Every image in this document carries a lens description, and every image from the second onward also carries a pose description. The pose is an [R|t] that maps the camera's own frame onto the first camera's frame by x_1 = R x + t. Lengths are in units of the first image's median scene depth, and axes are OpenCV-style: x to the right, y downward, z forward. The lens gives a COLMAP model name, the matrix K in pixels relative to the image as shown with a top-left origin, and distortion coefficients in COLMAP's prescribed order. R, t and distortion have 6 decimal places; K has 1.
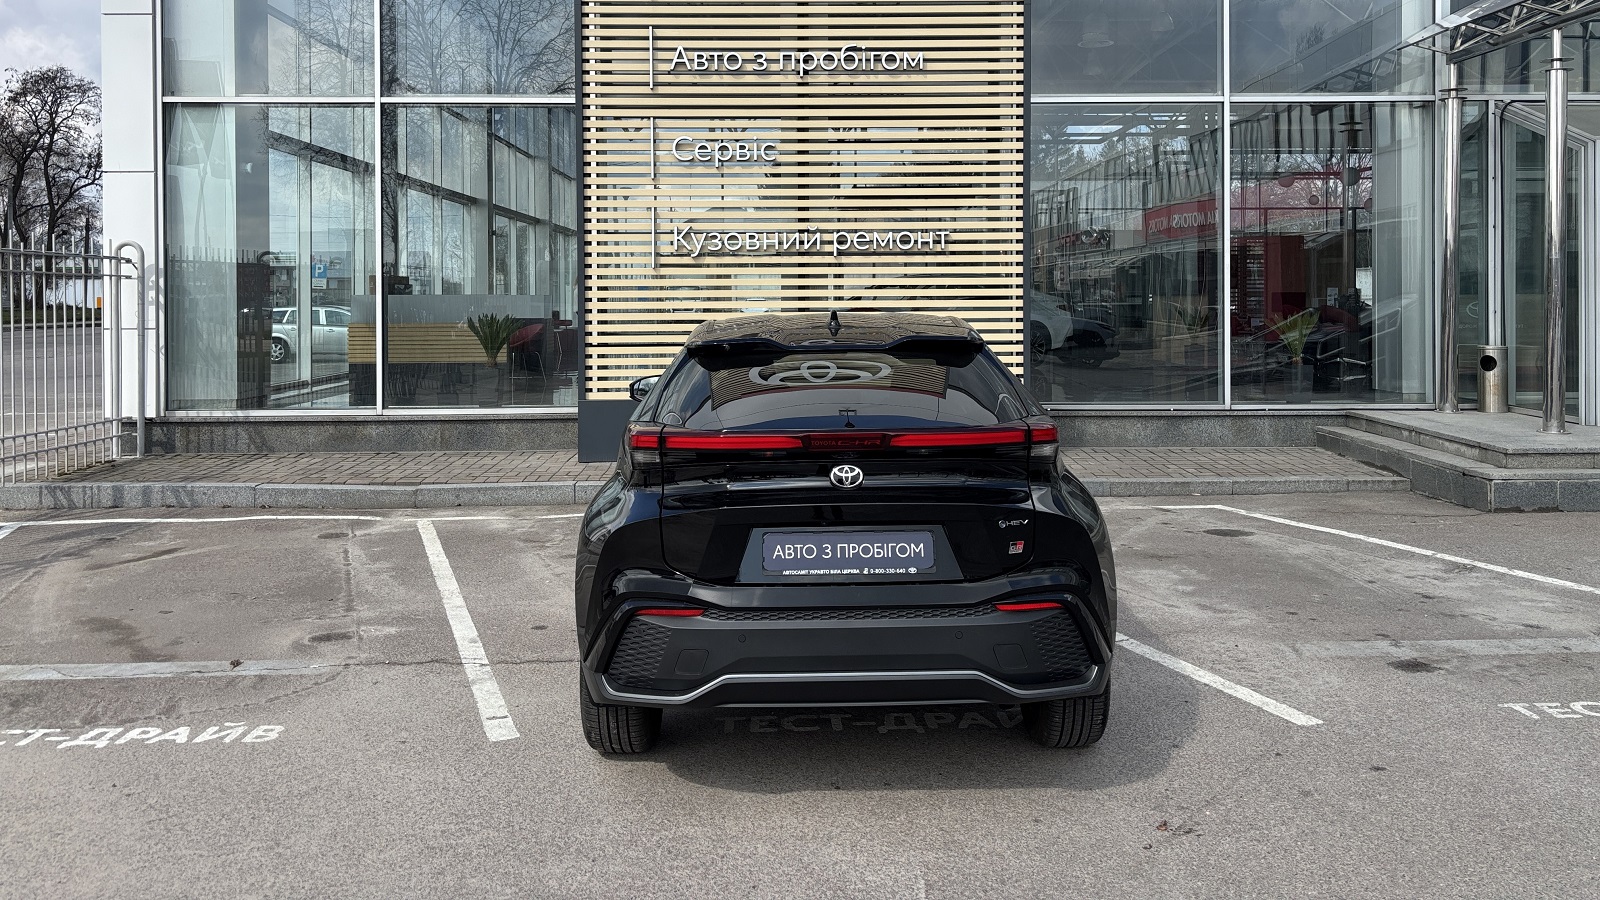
lens RADIAL K [[1168.0, 0, 803.5], [0, 1168.0, 308.2], [0, 0, 1]] dist [0.076501, -0.080506]
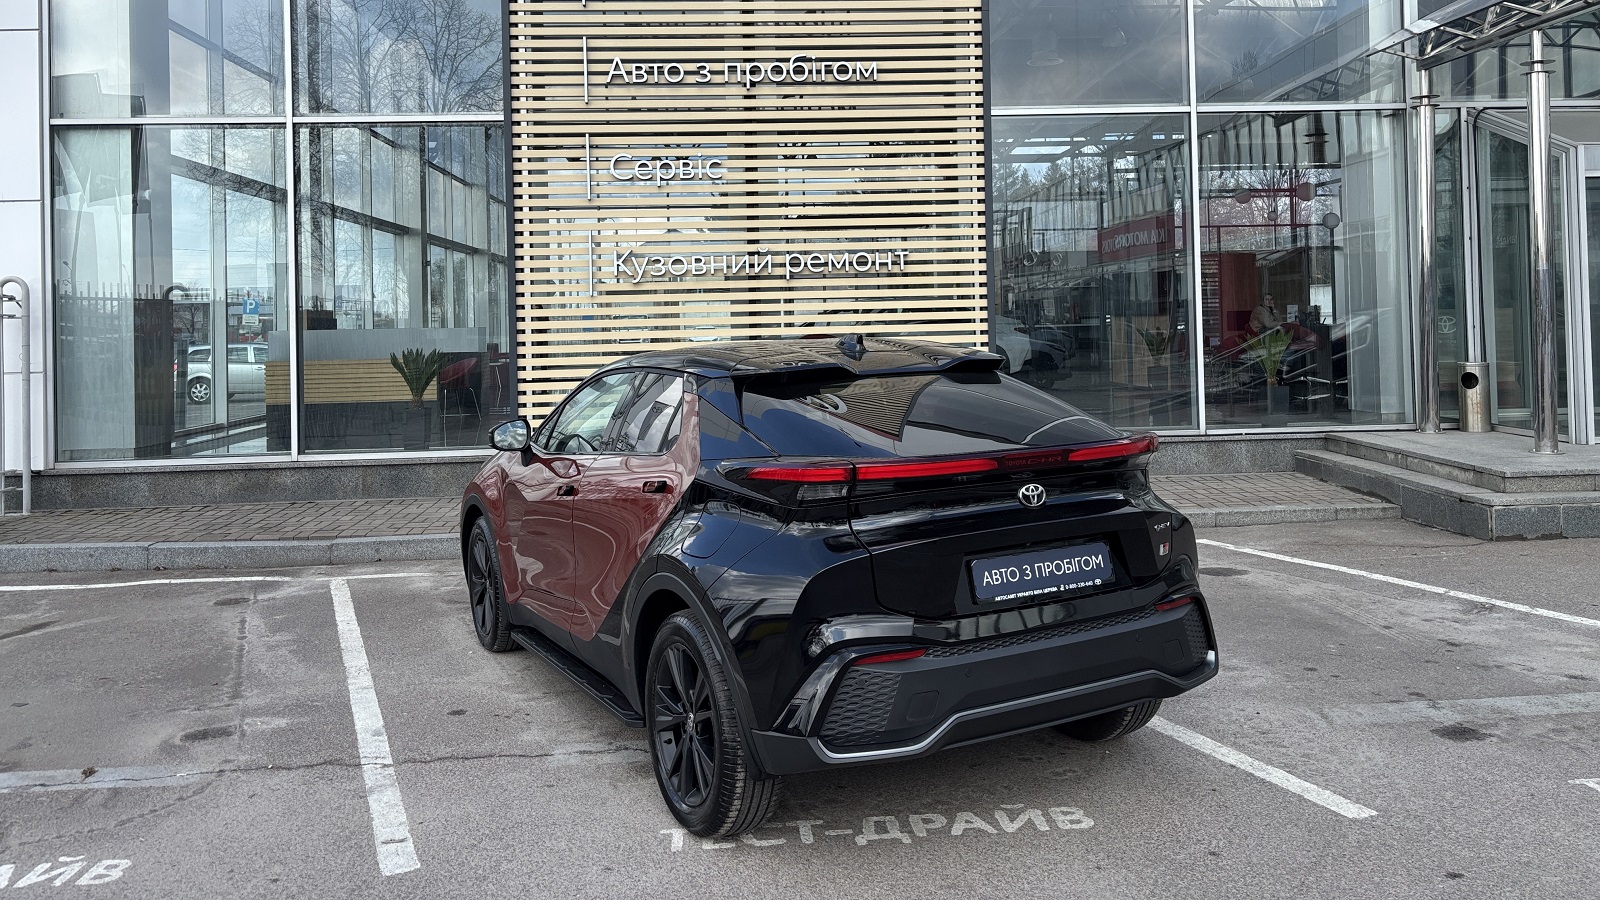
lens RADIAL K [[1173.3, 0, 800.8], [0, 1173.3, 309.5], [0, 0, 1]] dist [0.076948, -0.082480]
pose [[0.998991, -0.017866, 0.041195, -0.001496], [0.018756, 0.999597, -0.021316, -0.000659], [-0.040797, 0.022068, 0.998924, 0.062901]]
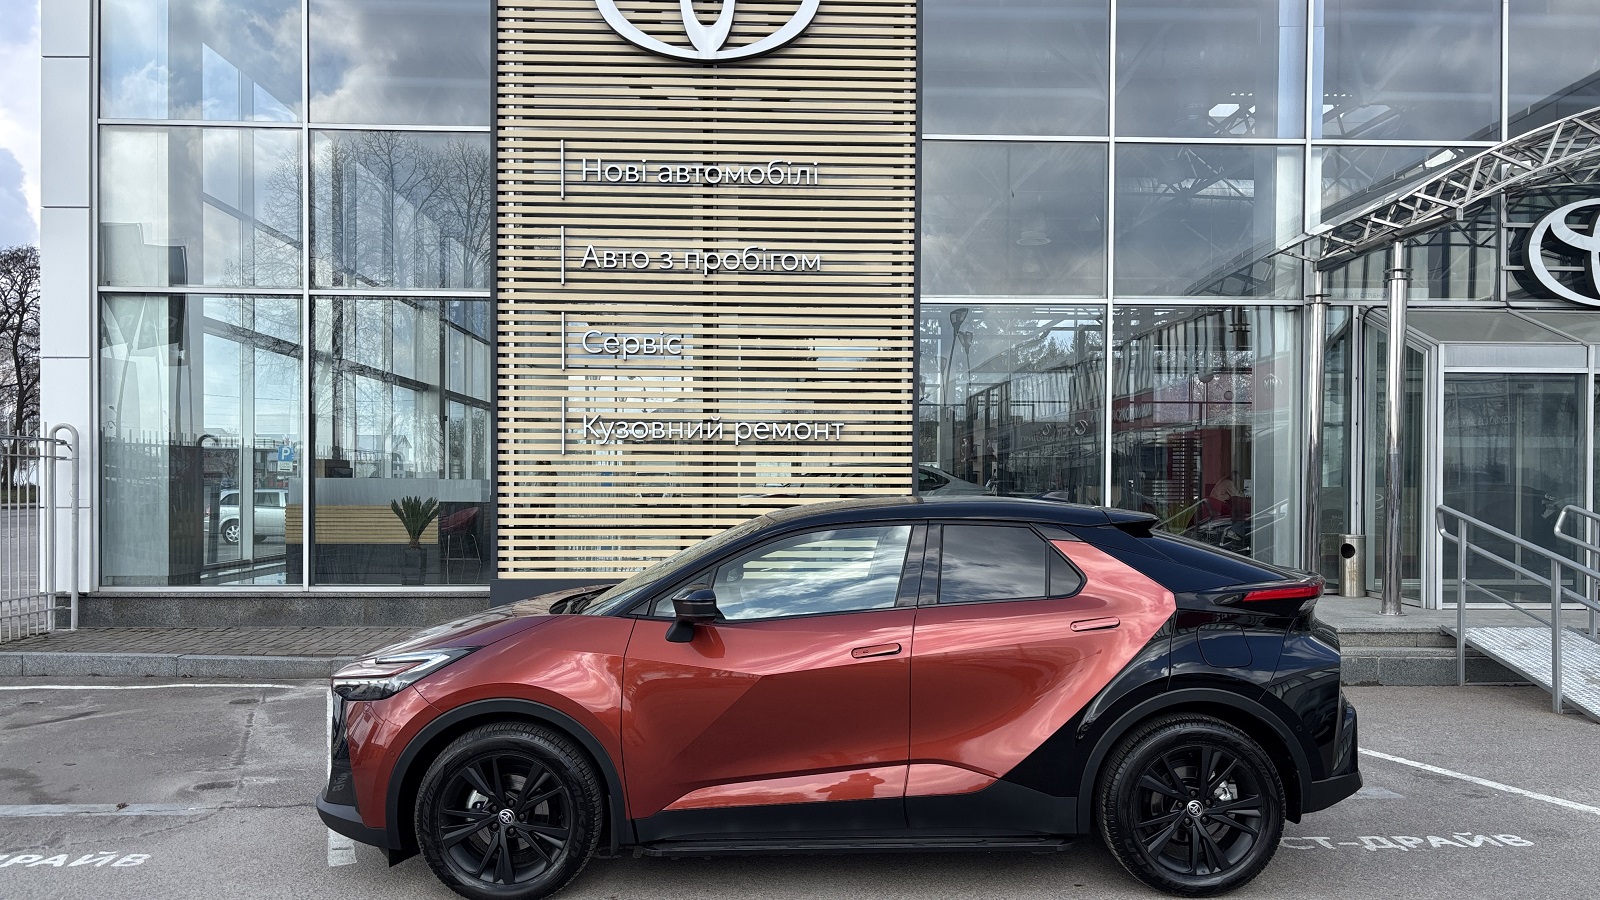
lens RADIAL K [[1163.9, 0, 801.1], [0, 1163.9, 506.2], [0, 0, 1]] dist [0.077605, -0.084503]
pose [[0.999807, 0.009030, 0.017431, 0.067878], [-0.009178, 0.999922, 0.008438, 0.001349], [-0.017353, -0.008596, 0.999812, -0.059514]]
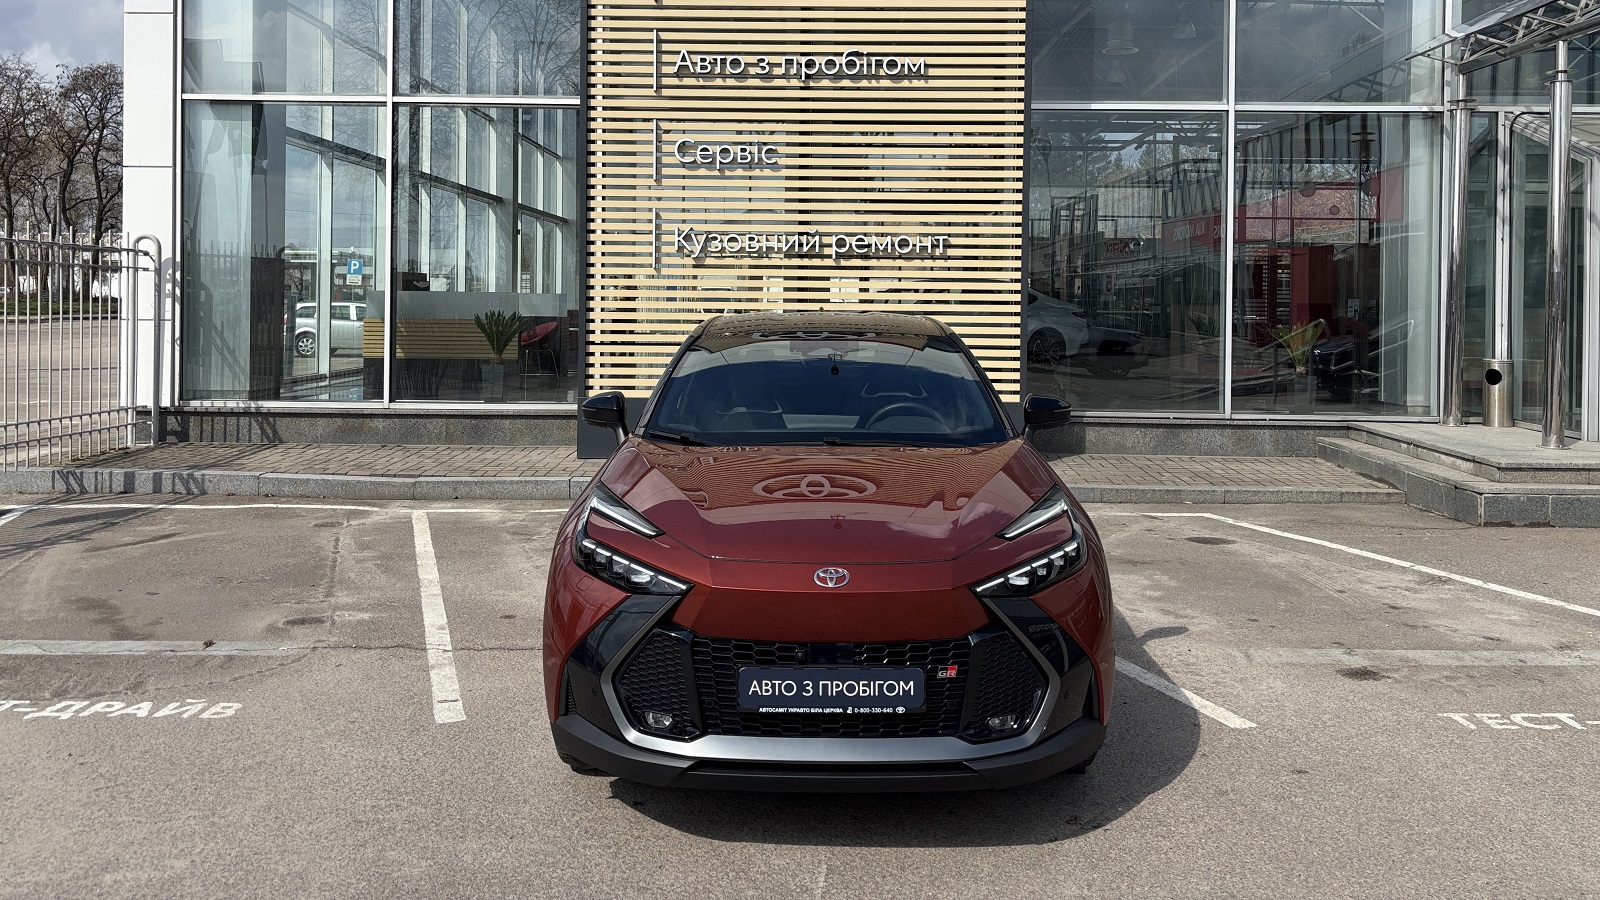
lens RADIAL K [[1168.0, 0, 803.5], [0, 1168.0, 308.2], [0, 0, 1]] dist [0.076501, -0.080506]
pose [[0.999433, 0.016148, -0.029542, 0.031499], [-0.016245, 0.999863, -0.003041, 0.001366], [0.029489, 0.003520, 0.999559, -0.008024]]
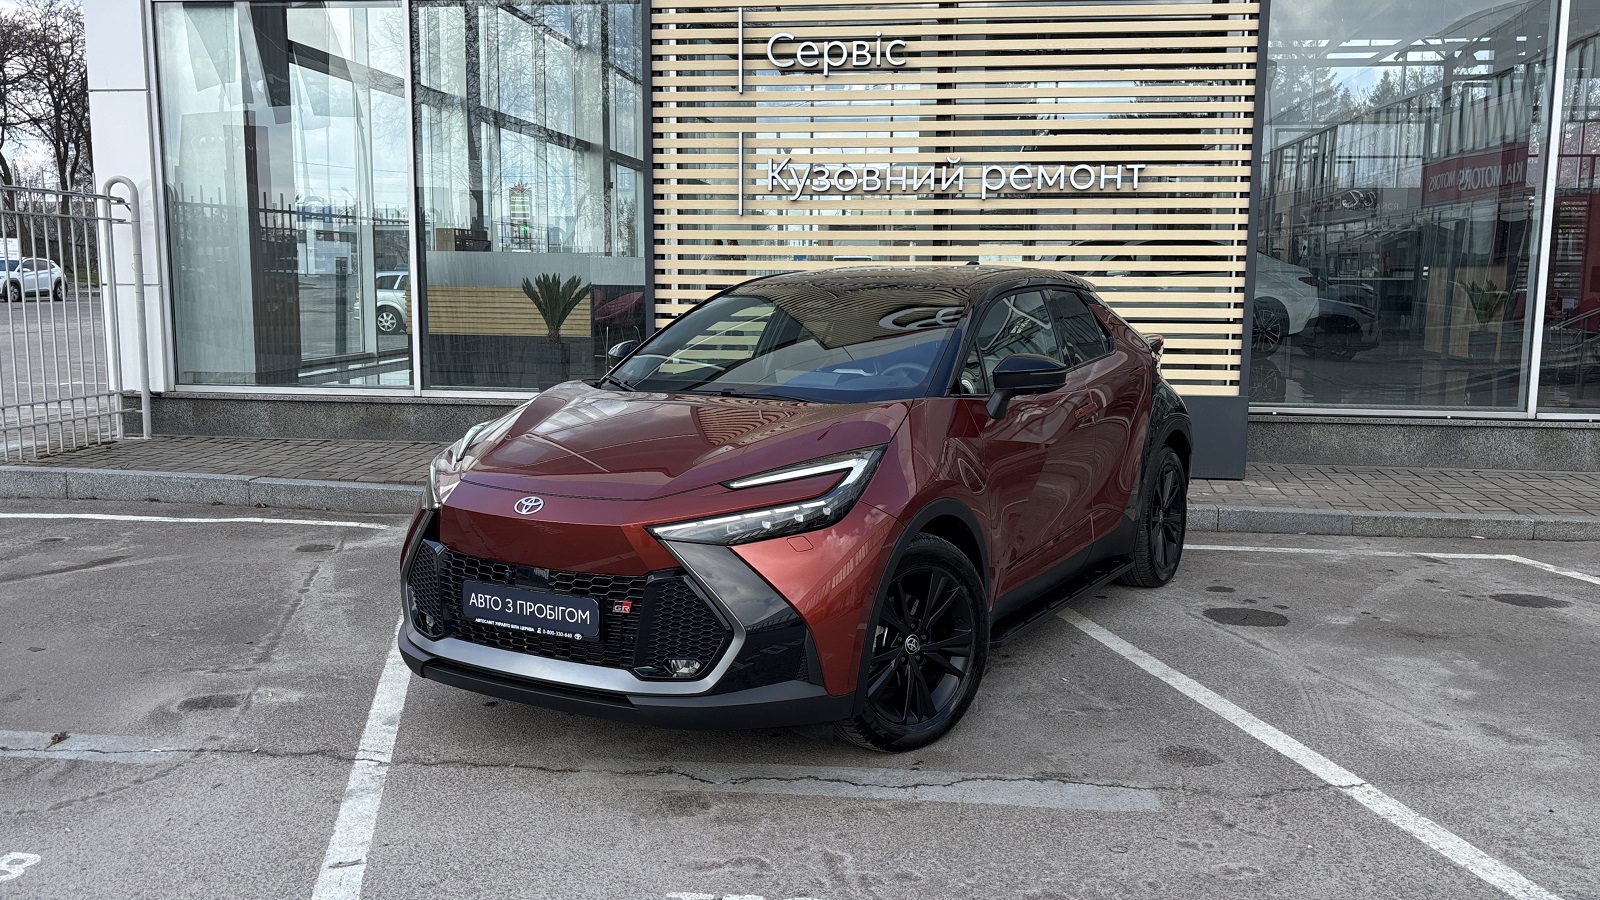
lens RADIAL K [[1323.7, 0, 808.9], [0, 1323.7, 452.2], [0, 0, 1]] dist [0.027125, 0.004041]
pose [[0.989968, 0.031361, -0.137764, 0.038212], [-0.013781, 0.991838, 0.126755, 0.009354], [0.140615, -0.123585, 0.982321, 0.143960]]
